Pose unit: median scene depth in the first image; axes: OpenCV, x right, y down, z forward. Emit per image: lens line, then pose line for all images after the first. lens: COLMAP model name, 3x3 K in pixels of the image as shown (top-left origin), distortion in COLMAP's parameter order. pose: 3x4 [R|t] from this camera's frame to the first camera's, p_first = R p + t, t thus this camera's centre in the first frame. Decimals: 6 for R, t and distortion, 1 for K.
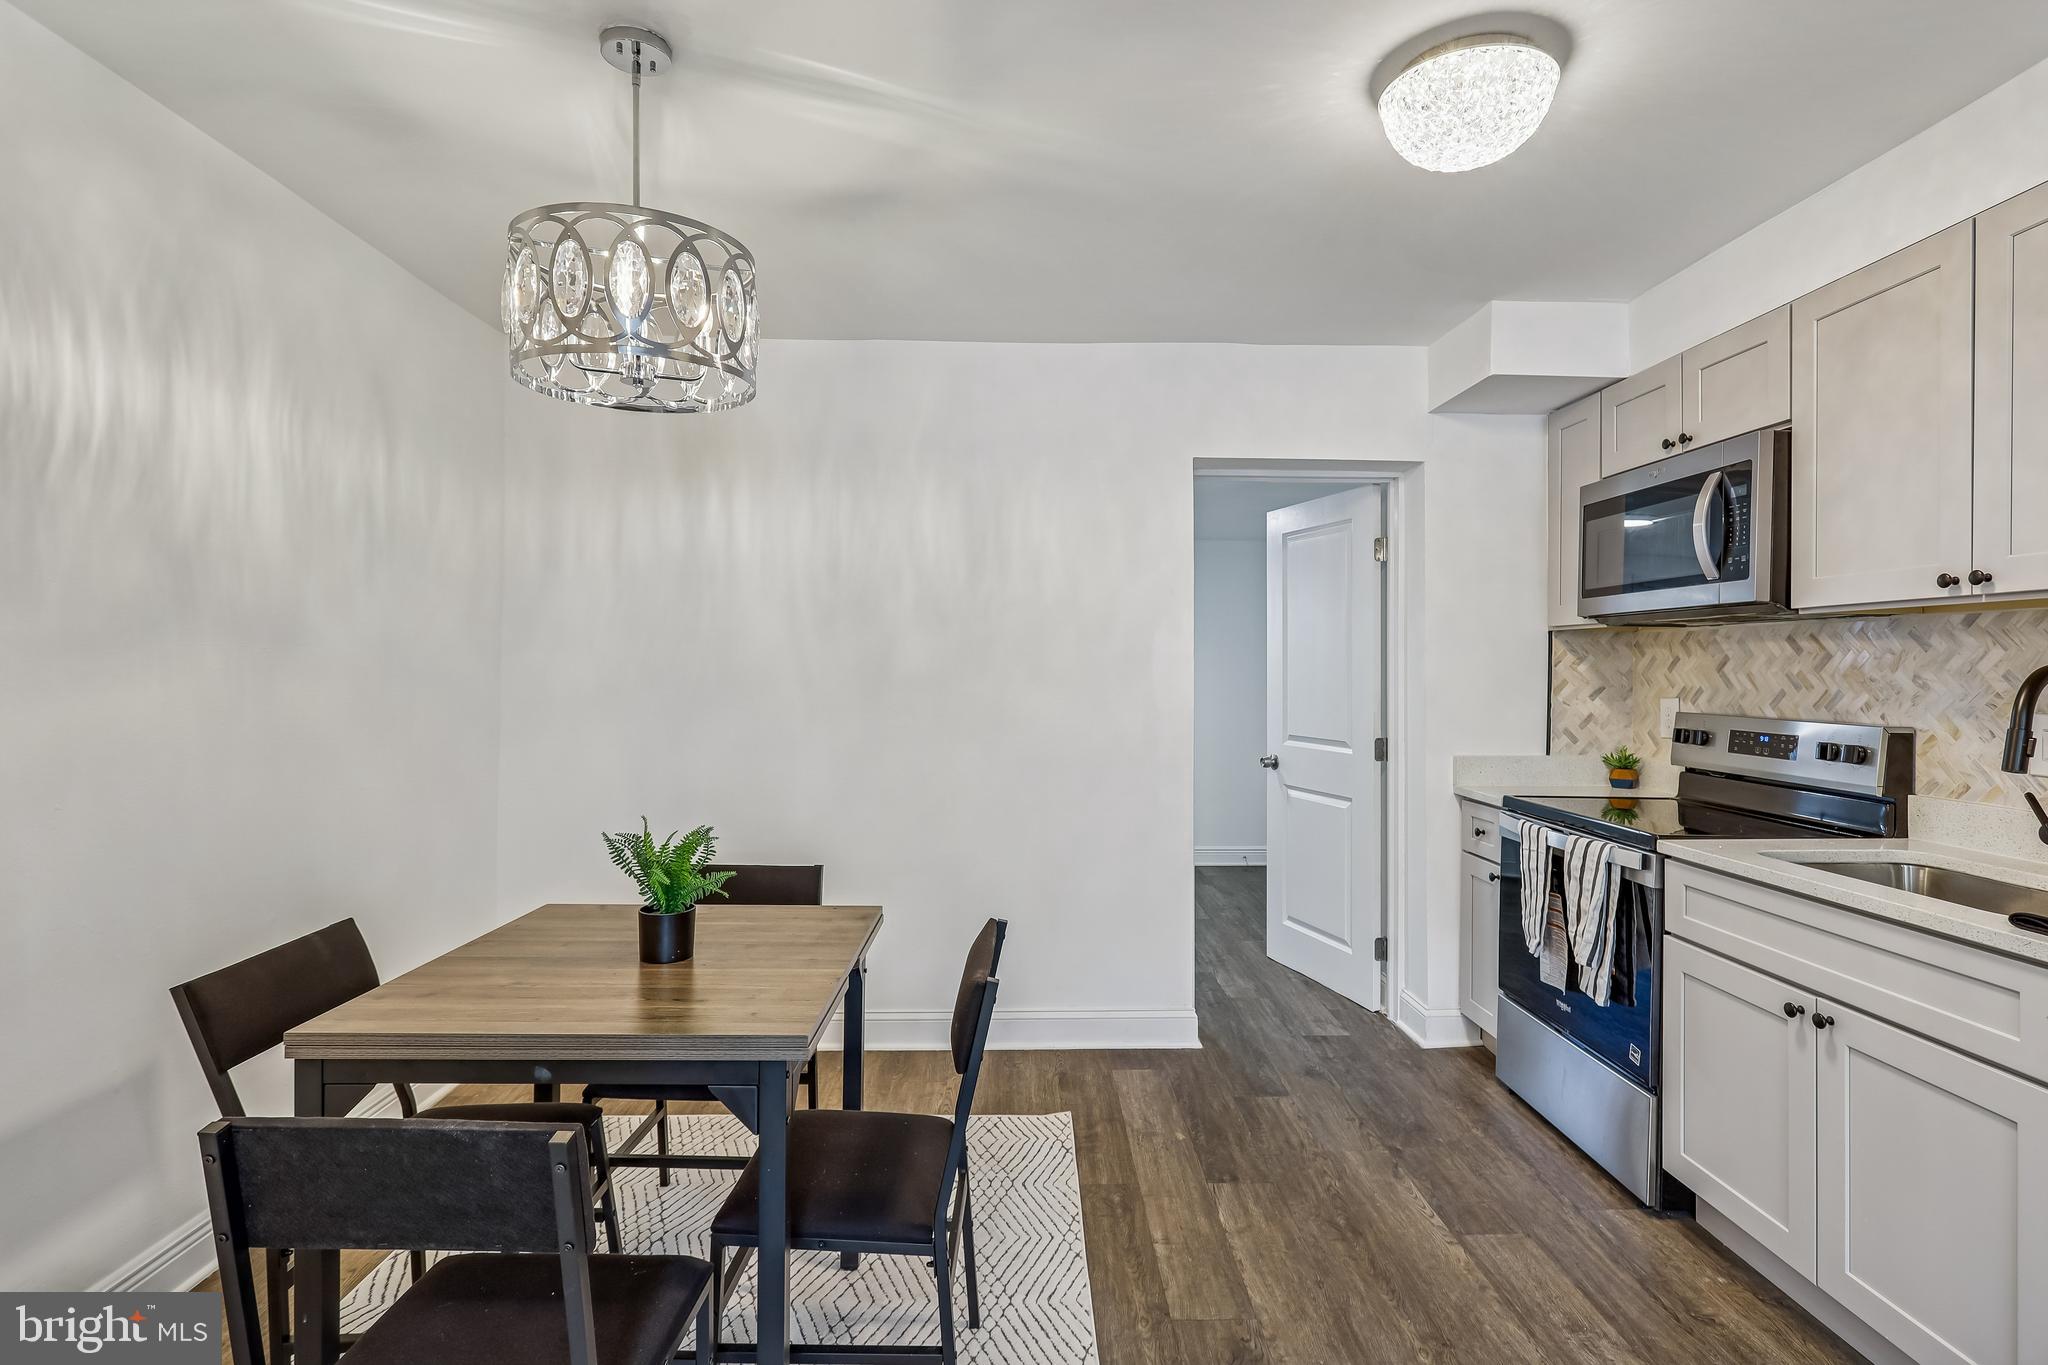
lens RADIAL K [[990.7, 0, 1032.4], [0, 990.7, 672.6], [0, 0, 1]] dist [-0.001385, 0.000204]
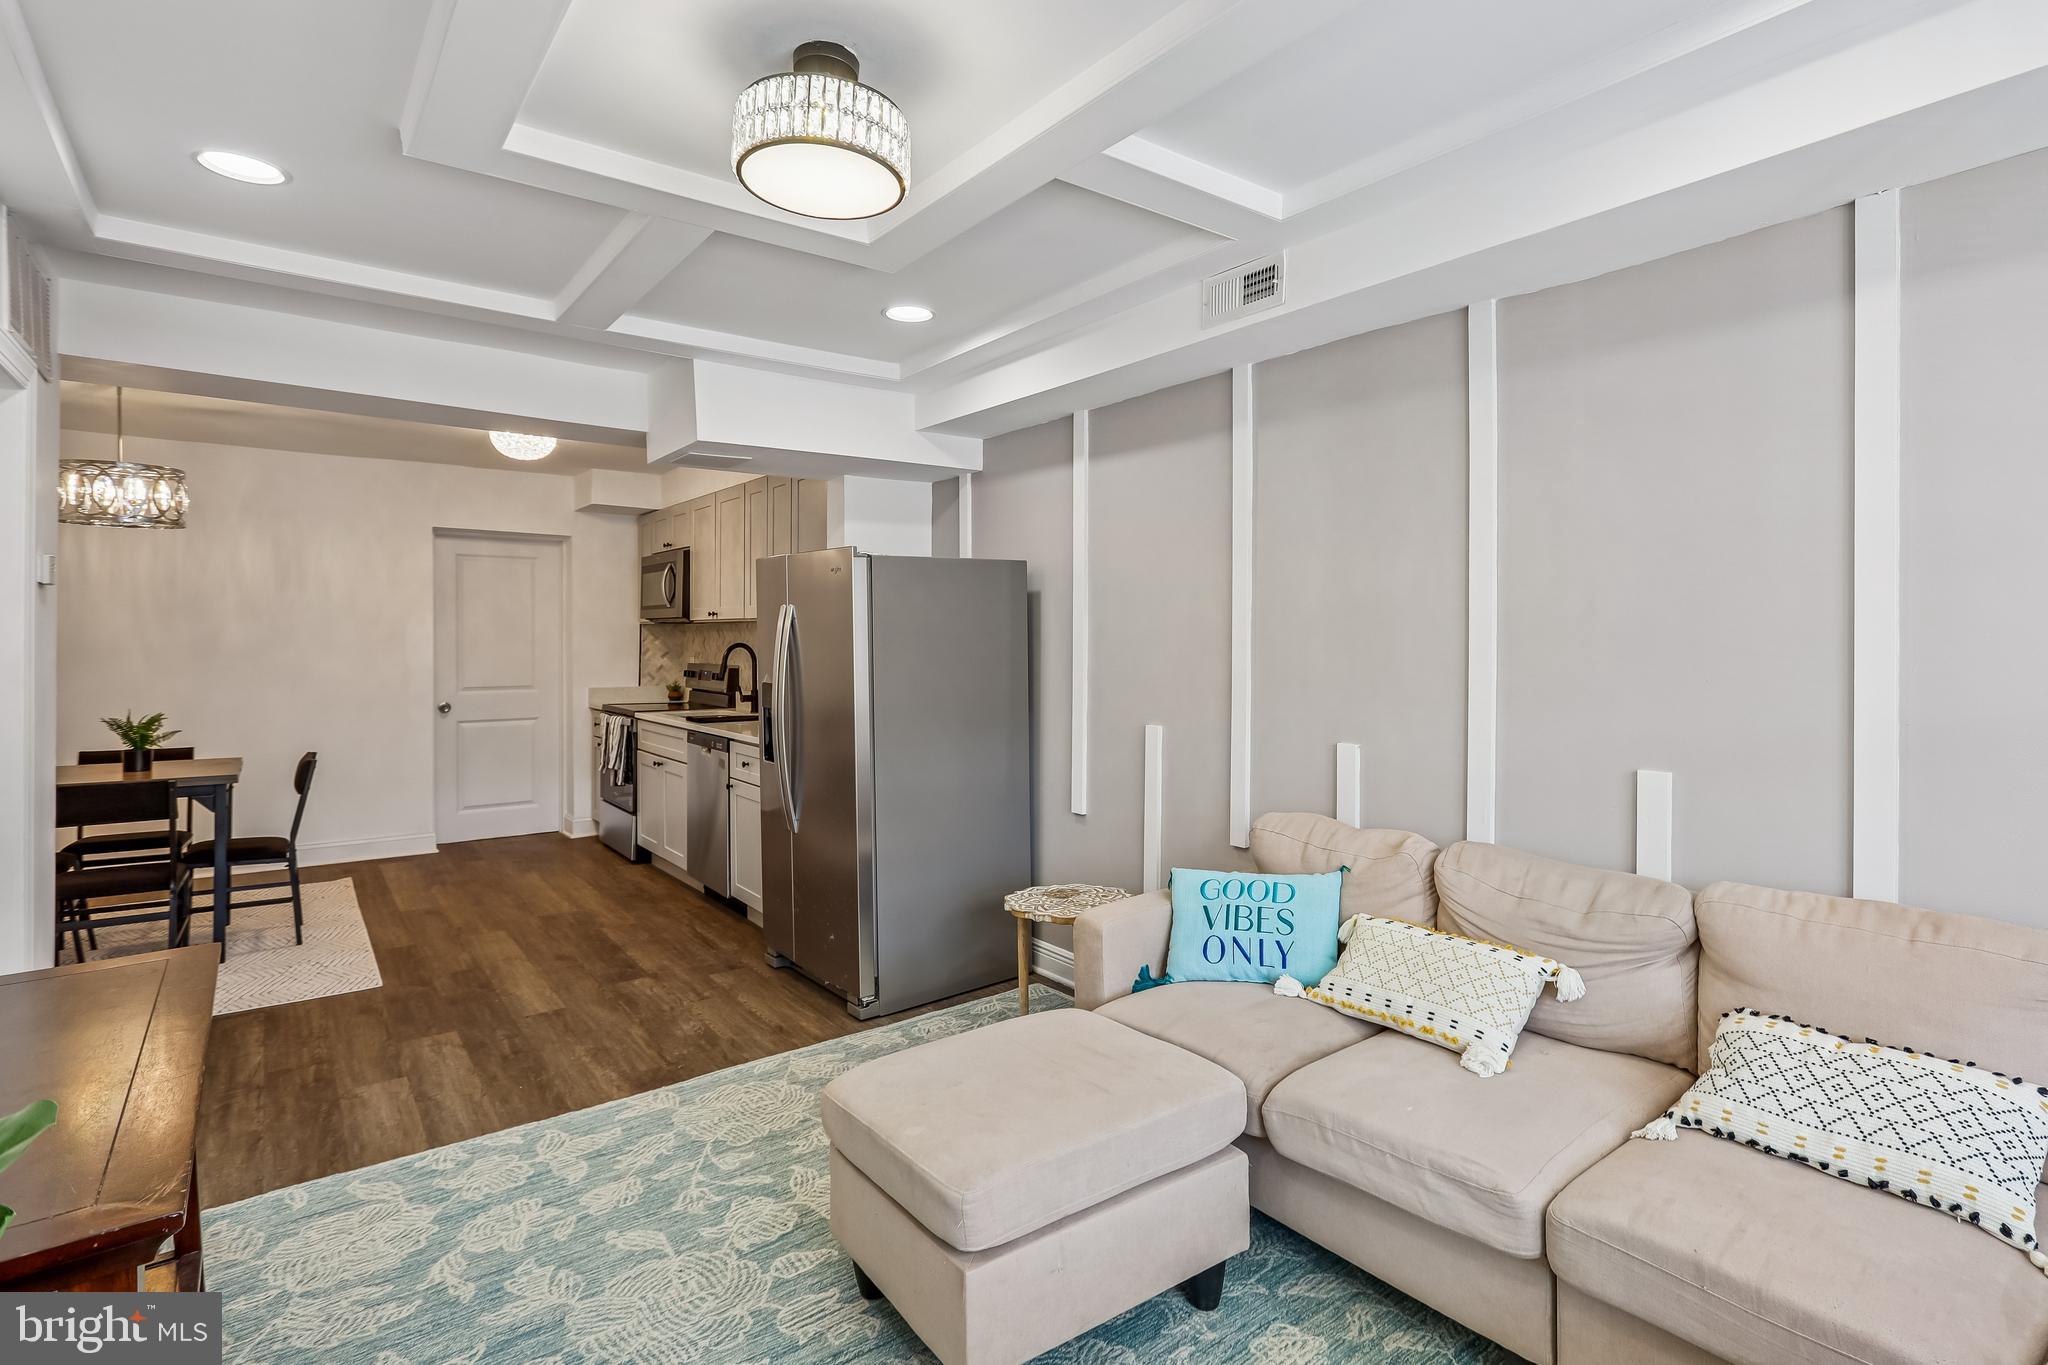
lens RADIAL K [[995.8, 0, 1037.8], [0, 995.8, 640.8], [0, 0, 1]] dist [-0.005089, 0.000087]
pose [[0.807749, -0.004623, 0.589509, -0.022053], [0.005730, 0.999984, -0.000009, -0.004770], [-0.589499, 0.003385, 0.807762, -1.363291]]
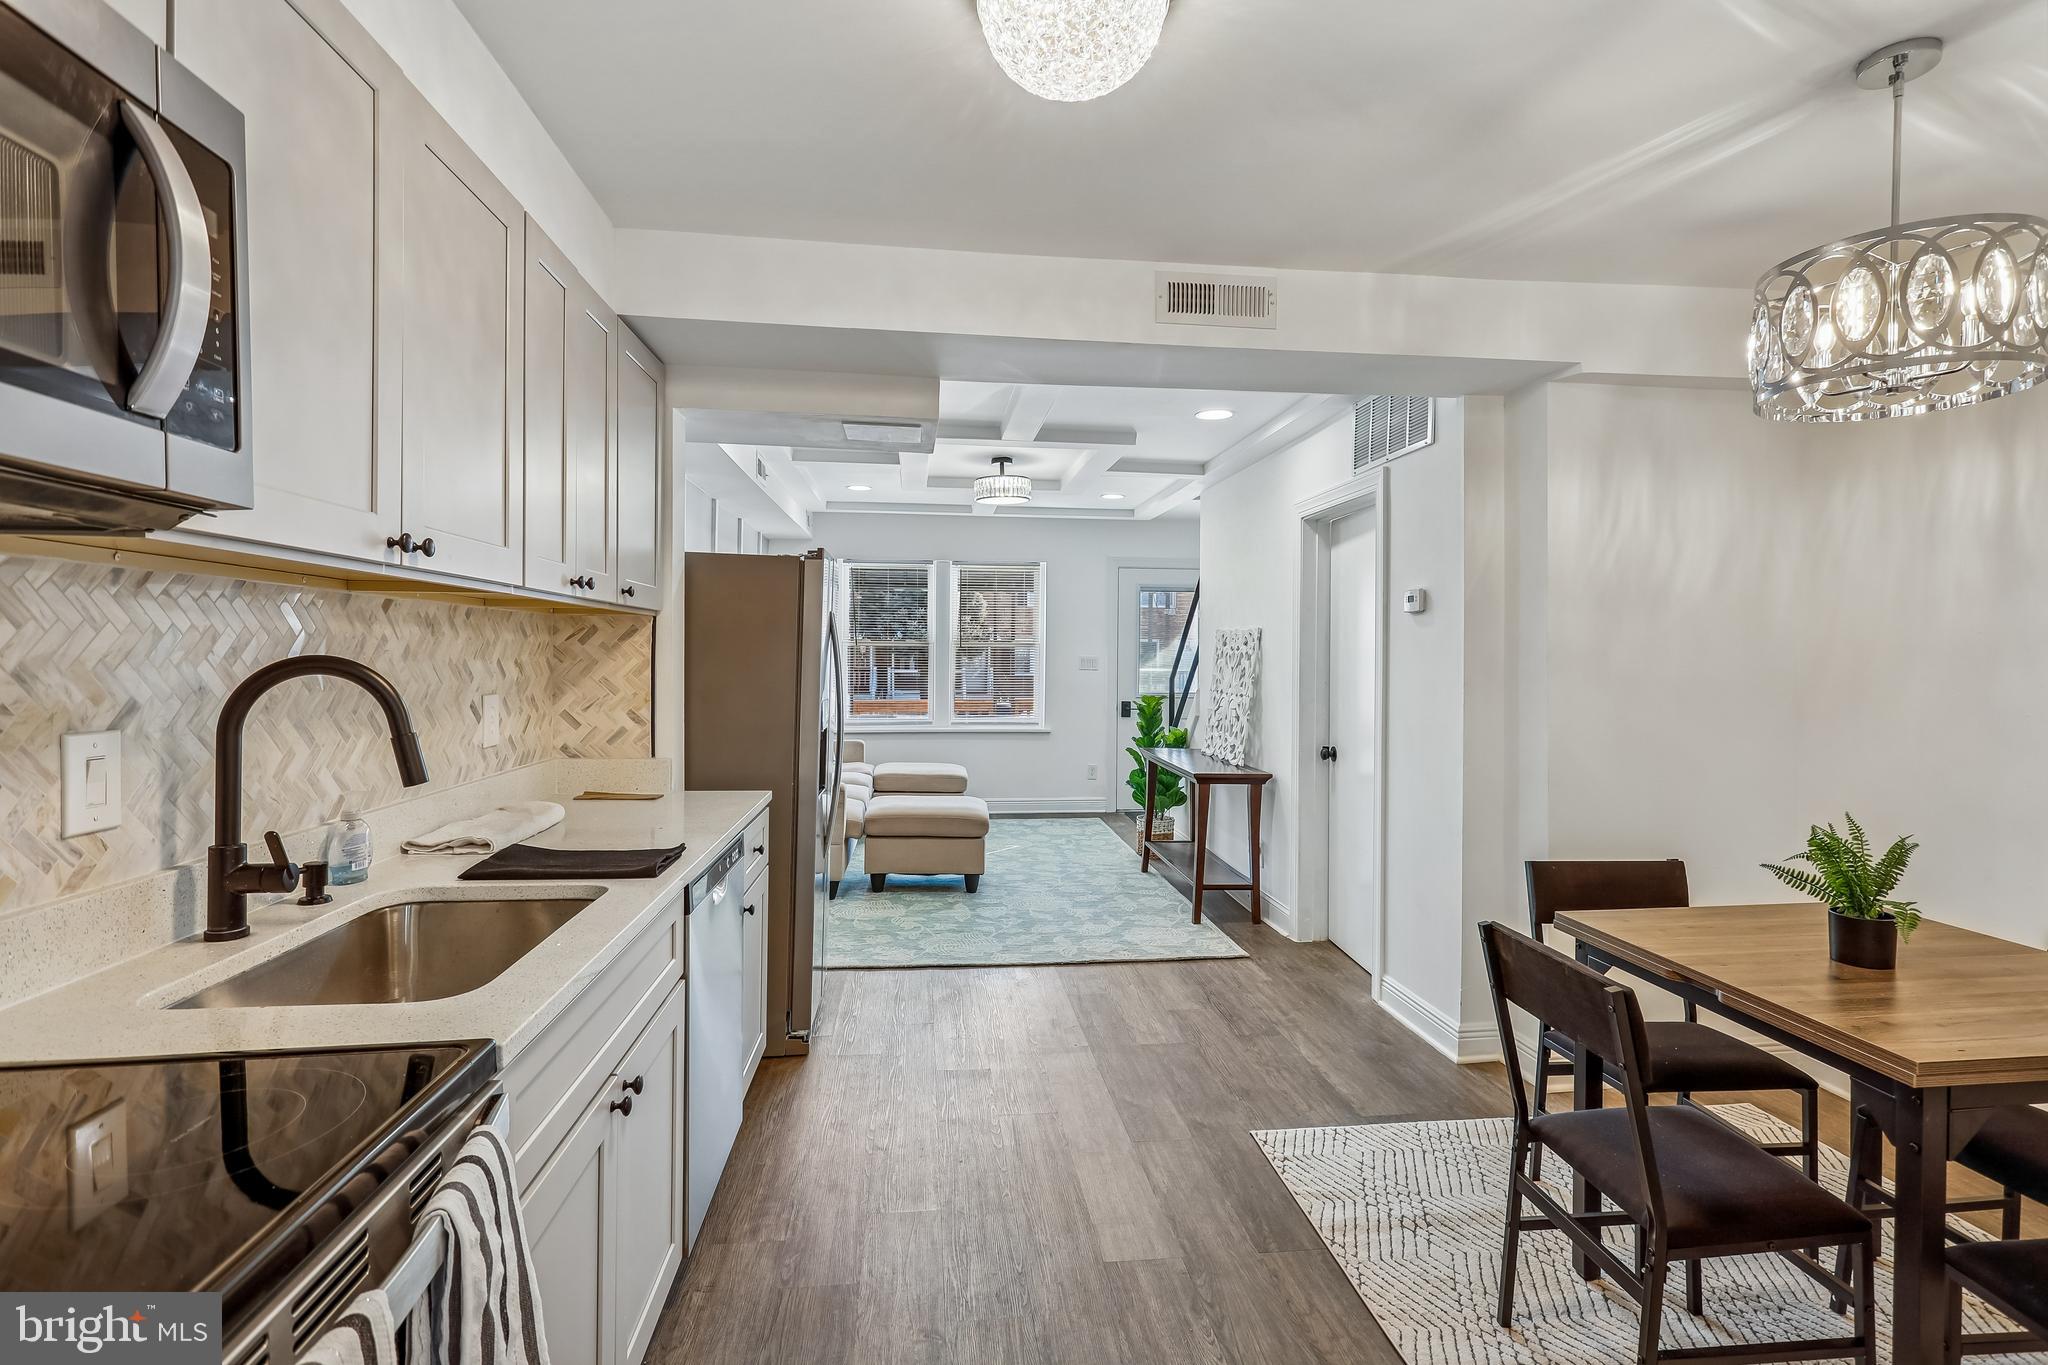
lens RADIAL K [[990.7, 0, 1032.4], [0, 990.7, 672.6], [0, 0, 1]] dist [-0.001385, 0.000204]
pose [[-0.996119, -0.011893, -0.087213, 0.366414], [-0.013964, 0.999634, 0.023178, -0.014543], [0.086905, 0.024306, -0.995920, 1.267885]]
